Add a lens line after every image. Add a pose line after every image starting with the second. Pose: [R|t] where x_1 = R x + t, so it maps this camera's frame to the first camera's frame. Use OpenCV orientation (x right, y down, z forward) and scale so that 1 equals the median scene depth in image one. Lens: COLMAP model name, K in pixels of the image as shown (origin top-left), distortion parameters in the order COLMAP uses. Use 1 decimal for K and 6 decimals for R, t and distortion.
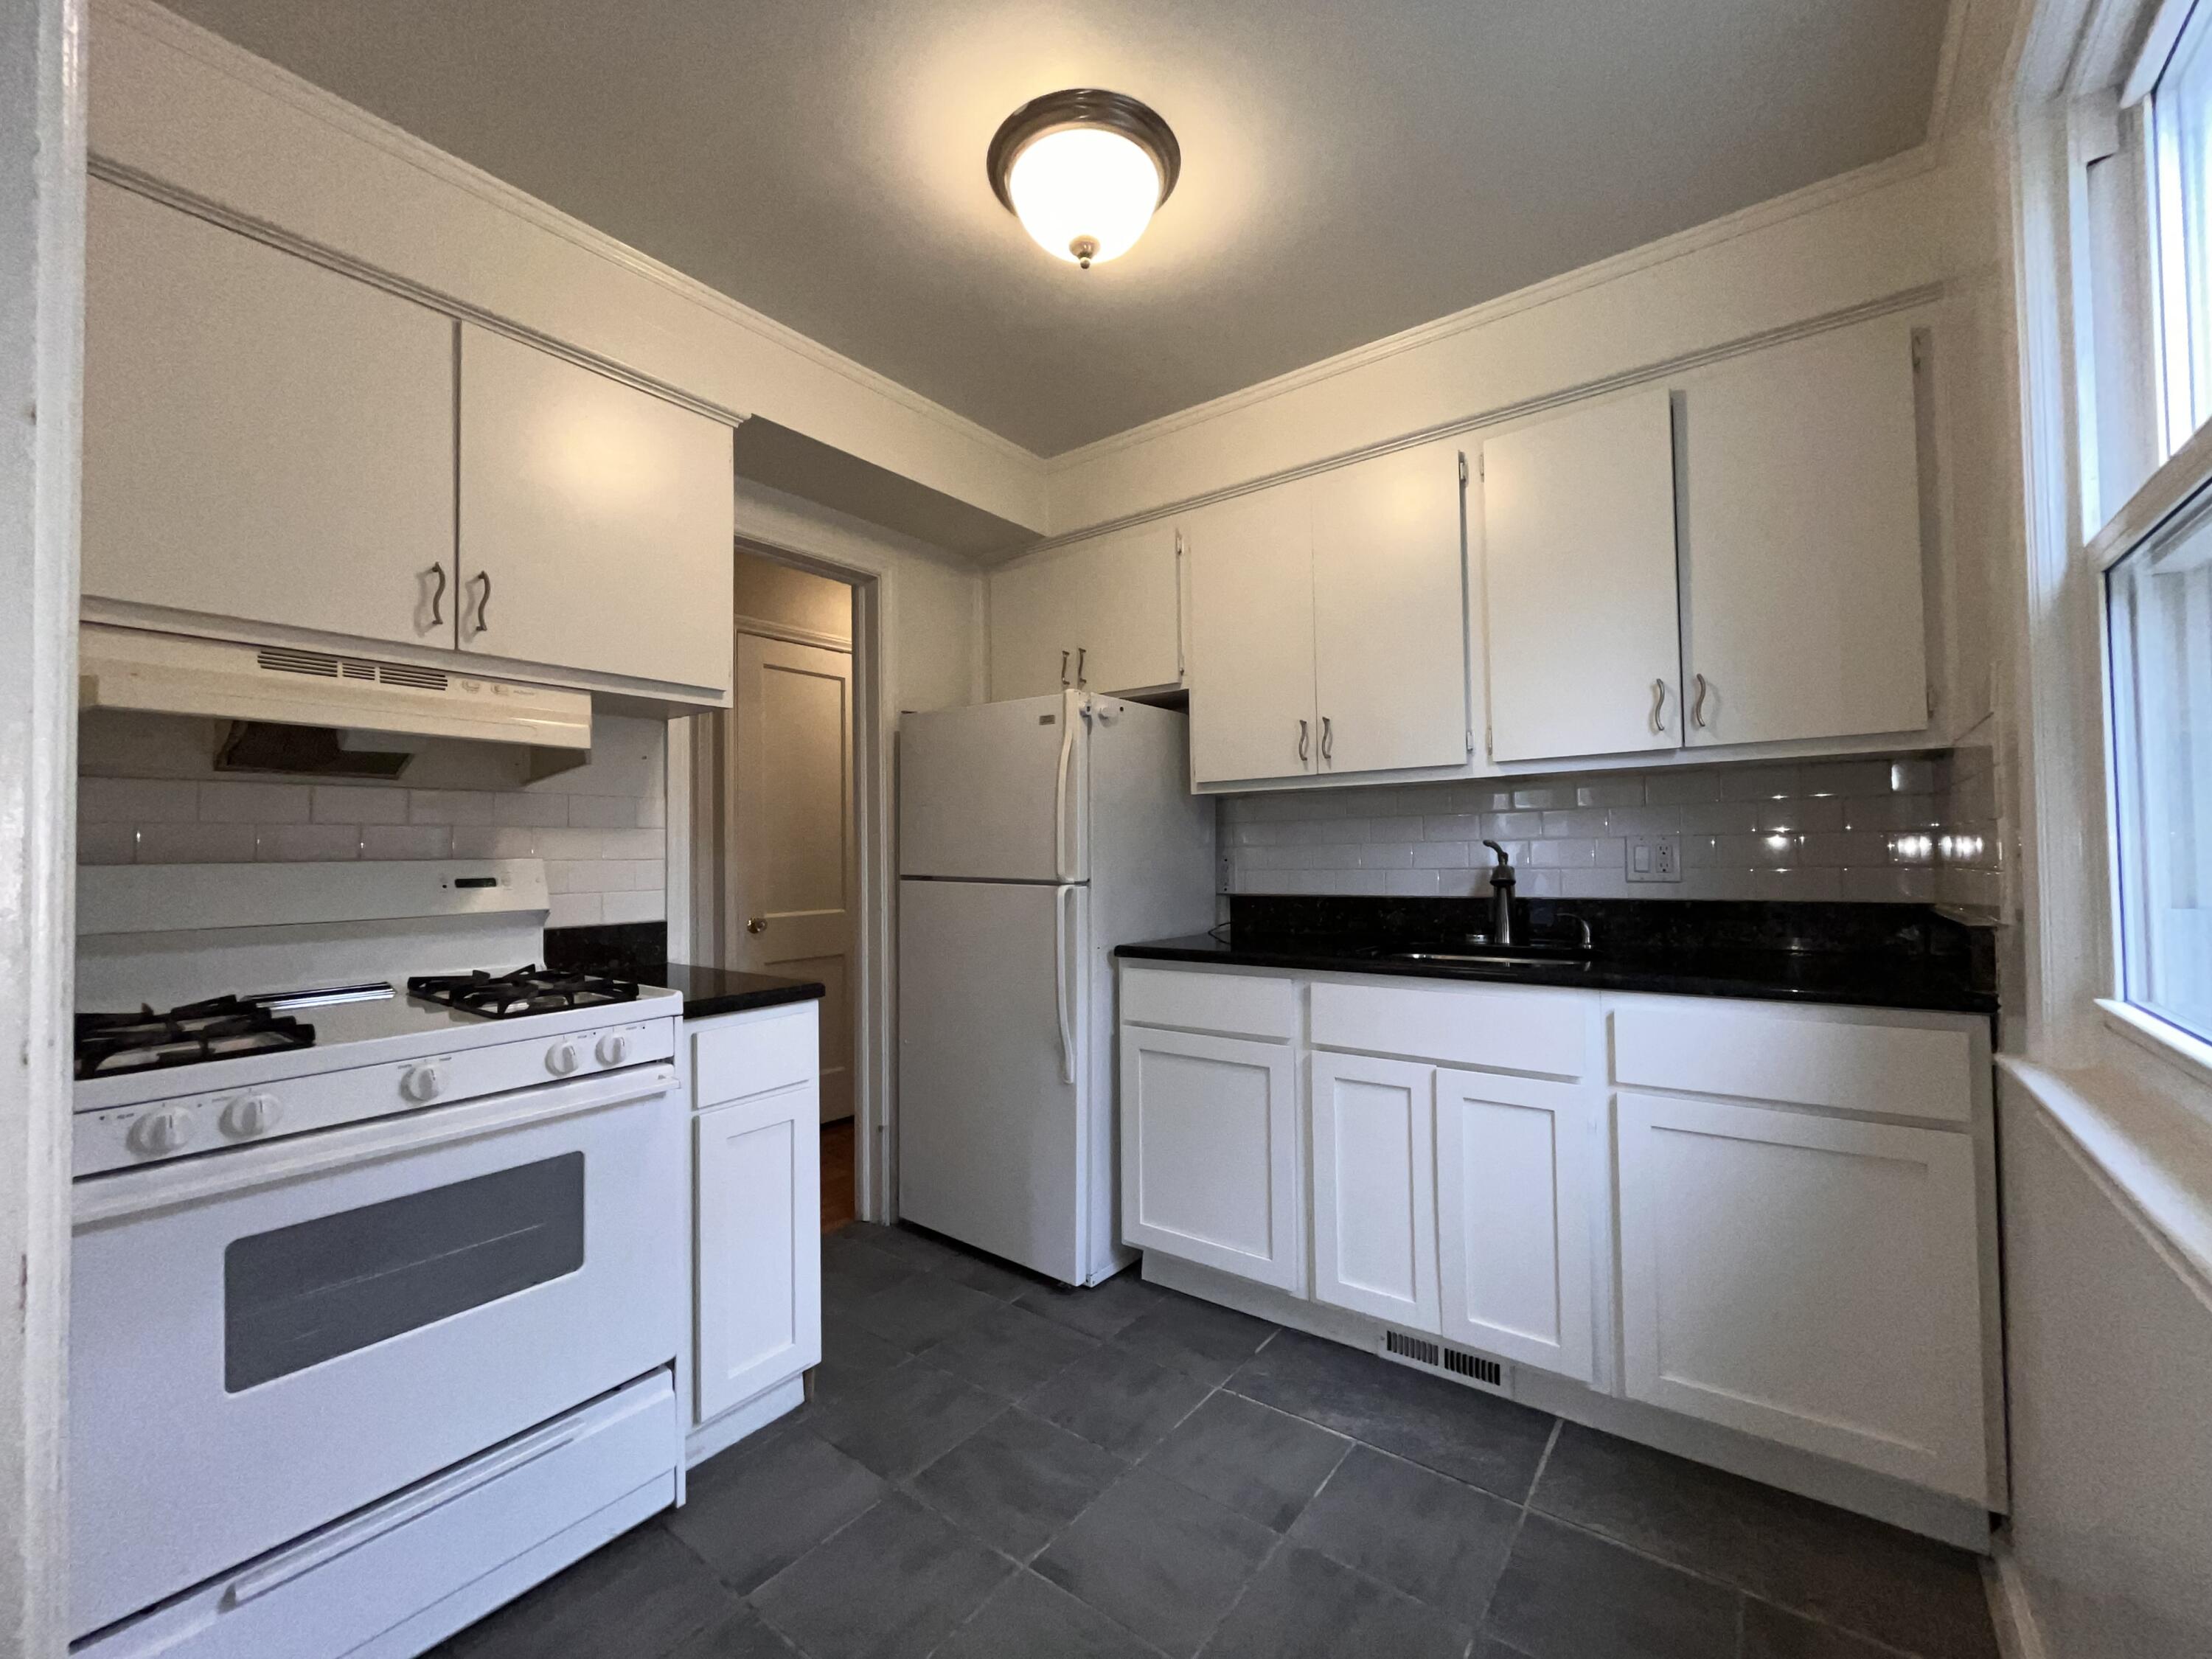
lens RADIAL K [[896.7, 0, 1108.6], [0, 896.7, 825.6], [0, 0, 1]] dist [-0.003083, -0.000450]
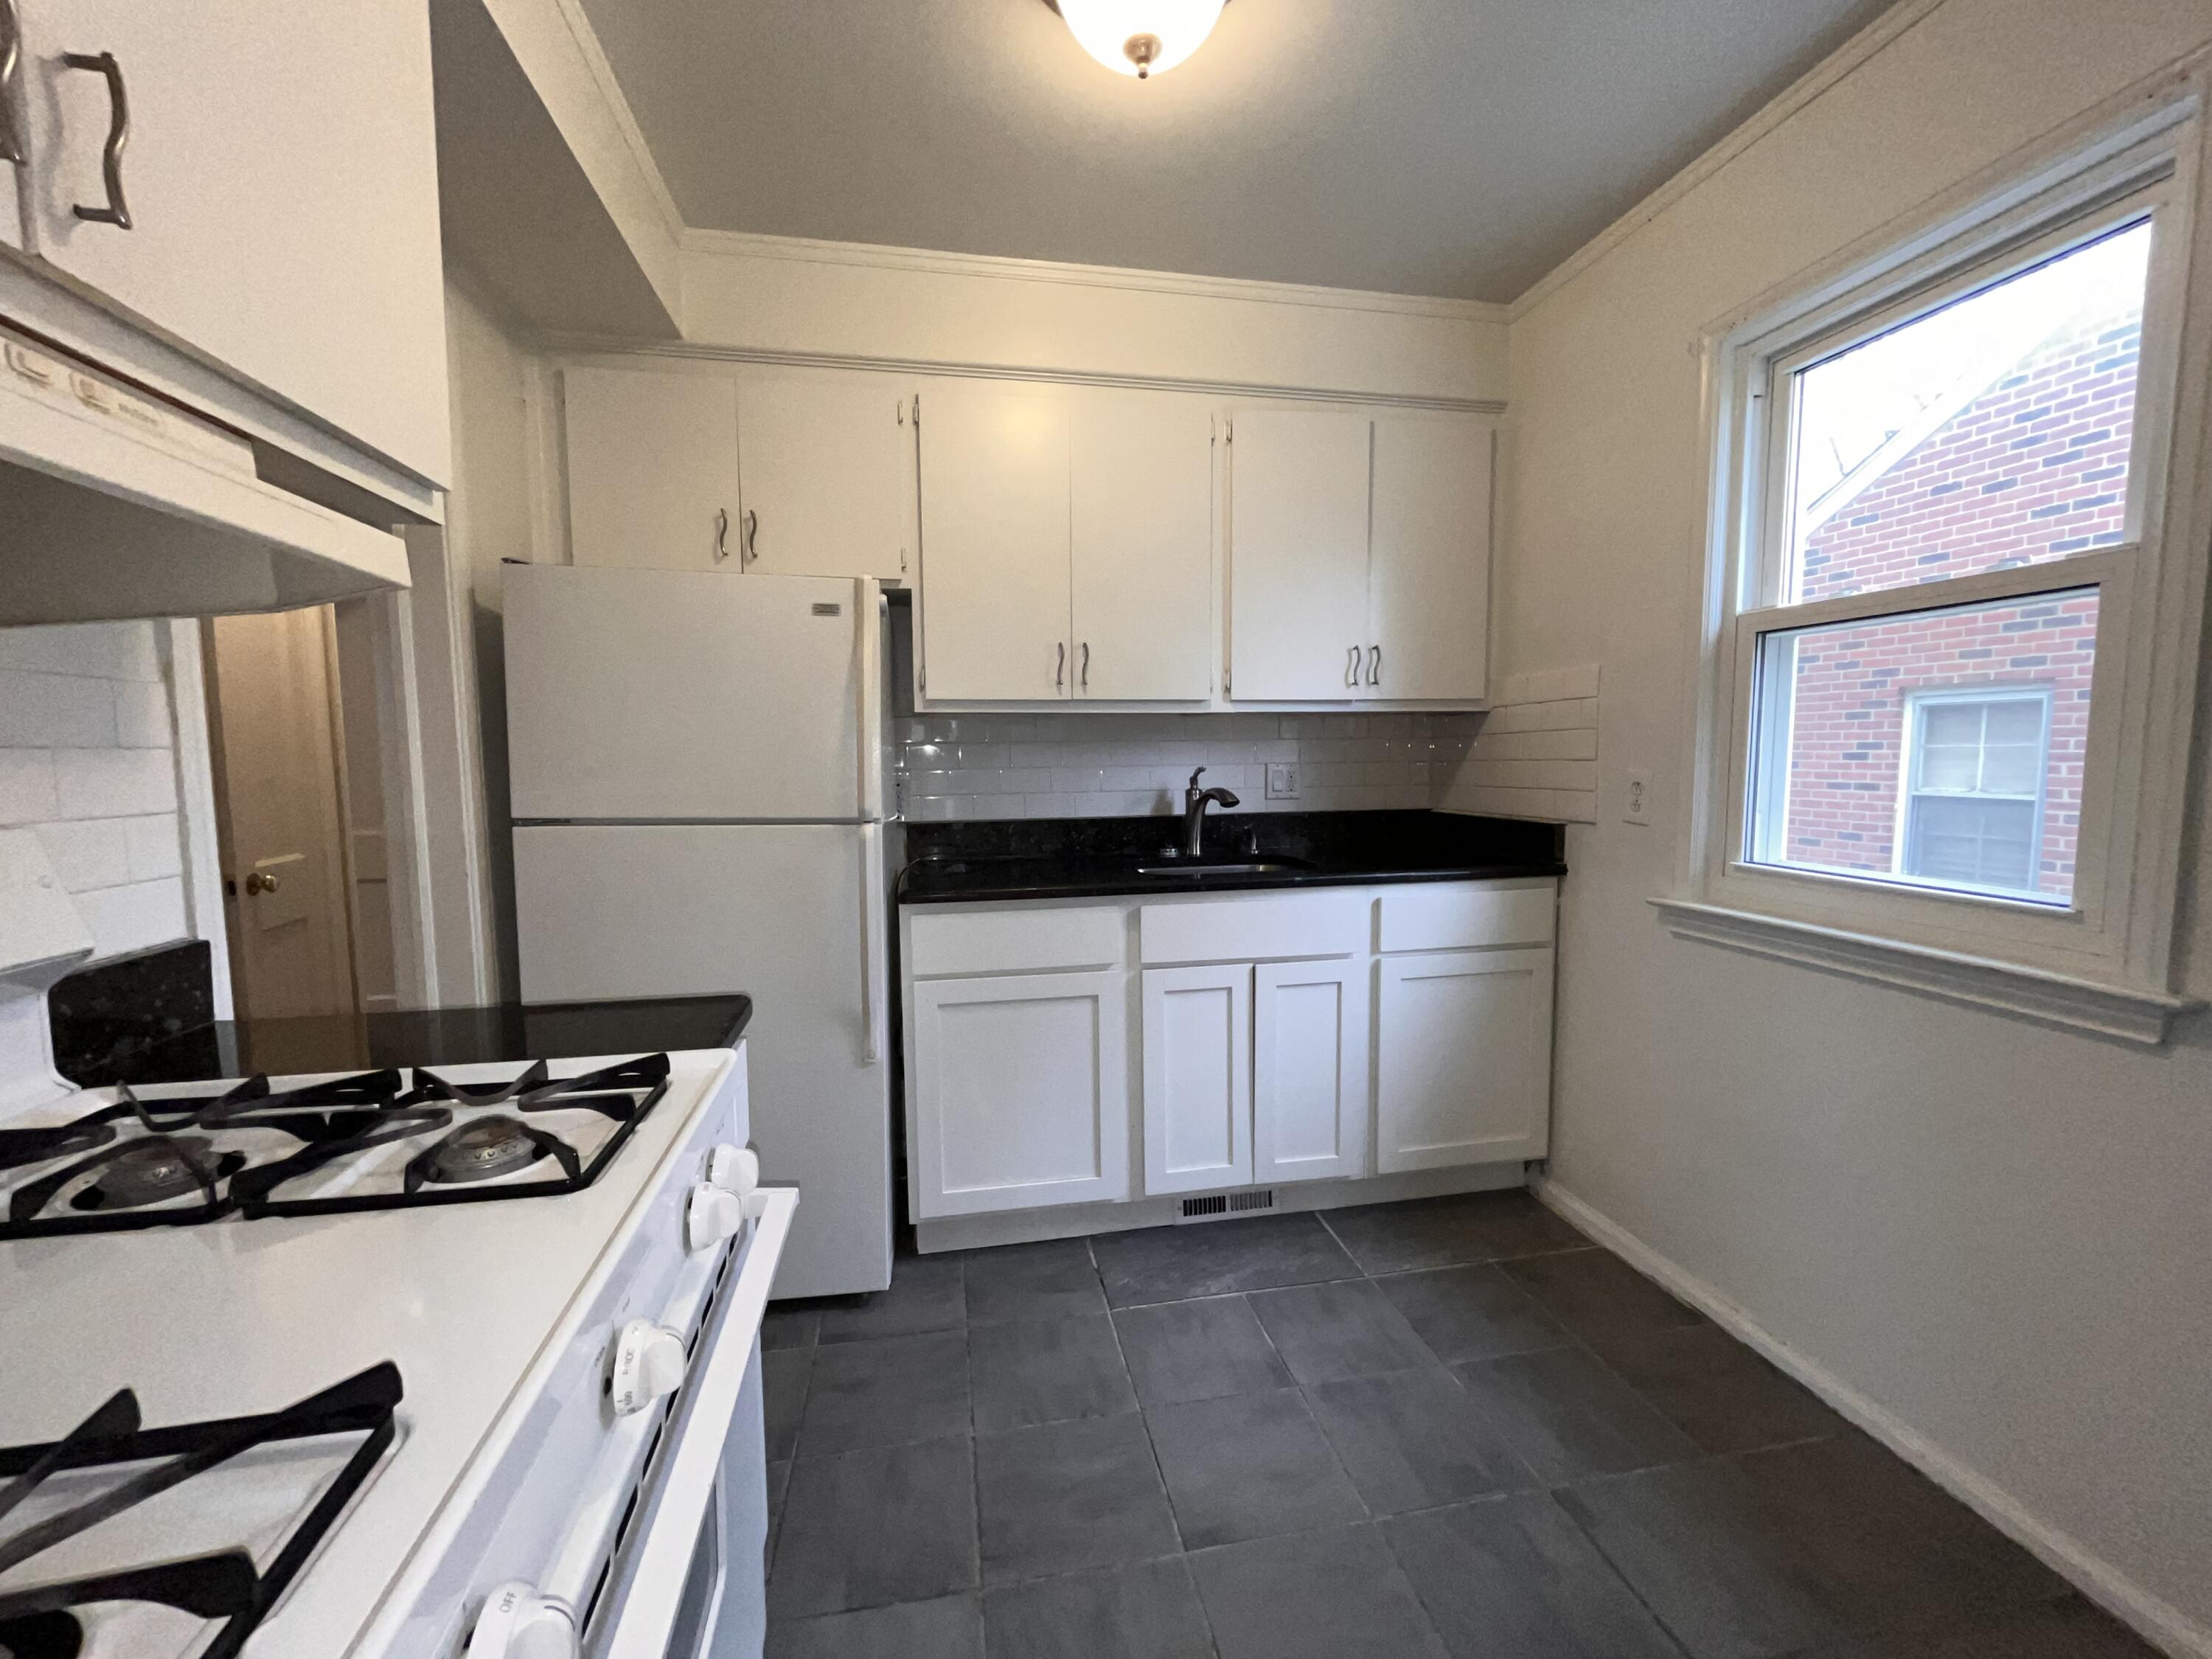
lens RADIAL K [[896.7, 0, 1102.1], [0, 896.7, 826.8], [0, 0, 1]] dist [-0.003083, -0.000450]
pose [[0.673589, -0.053043, 0.737200, -0.562050], [-0.024174, 0.995307, 0.093703, -0.012643], [-0.738710, -0.080938, 0.669146, 0.345978]]
